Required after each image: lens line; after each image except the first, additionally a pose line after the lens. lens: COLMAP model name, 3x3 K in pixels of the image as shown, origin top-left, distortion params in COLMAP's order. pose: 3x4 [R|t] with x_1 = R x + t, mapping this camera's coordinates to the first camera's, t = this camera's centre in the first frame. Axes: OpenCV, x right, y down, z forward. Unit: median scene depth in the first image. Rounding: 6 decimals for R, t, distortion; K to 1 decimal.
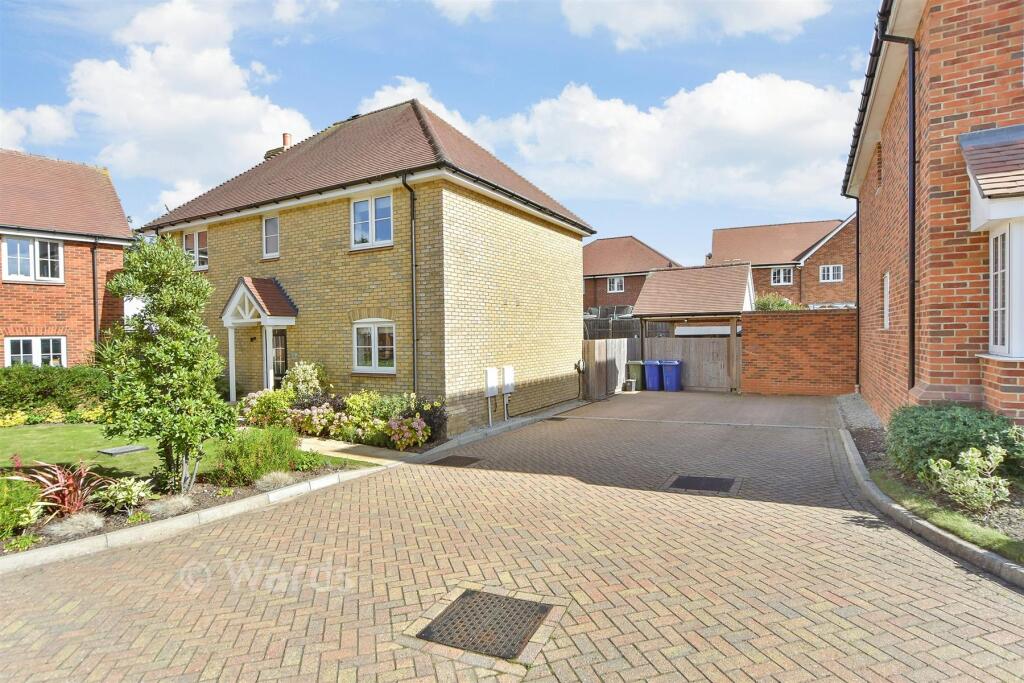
lens RADIAL K [[531.0, 0, 512.0], [0, 531.0, 341.5], [0, 0, 1]] dist [-0.000809, 0.000016]
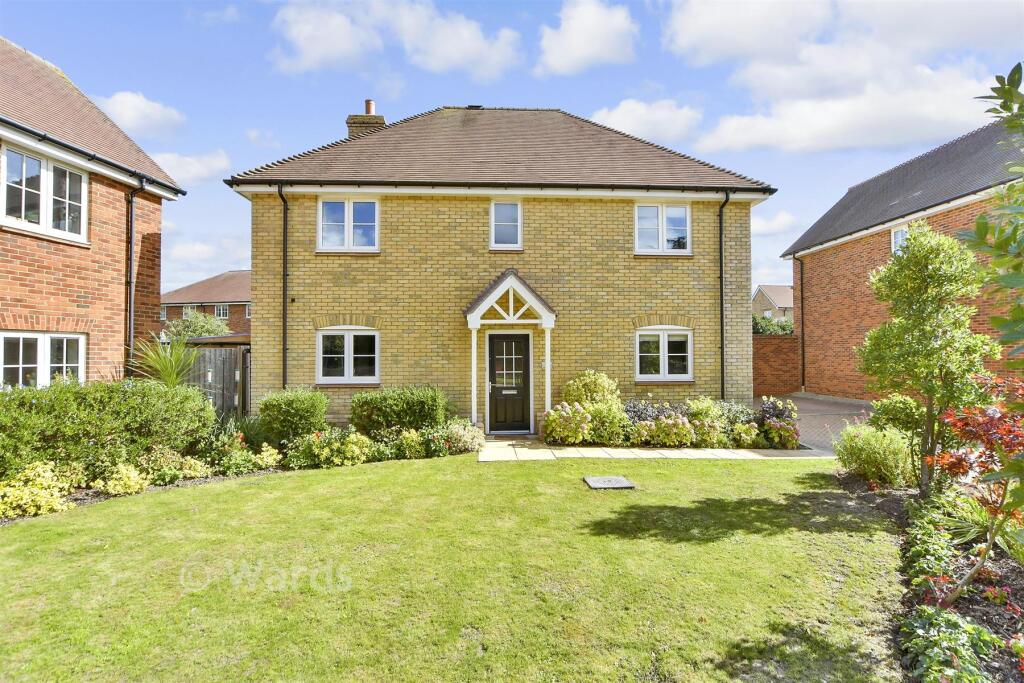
lens RADIAL K [[484.3, 0, 512.0], [0, 484.3, 341.5], [0, 0, 1]] dist [-0.018135, 0.000419]
pose [[0.836270, 0.027875, 0.547609, -0.770650], [-0.002282, 0.998875, -0.047362, 0.022659], [-0.548314, 0.038358, 0.835393, 0.317216]]
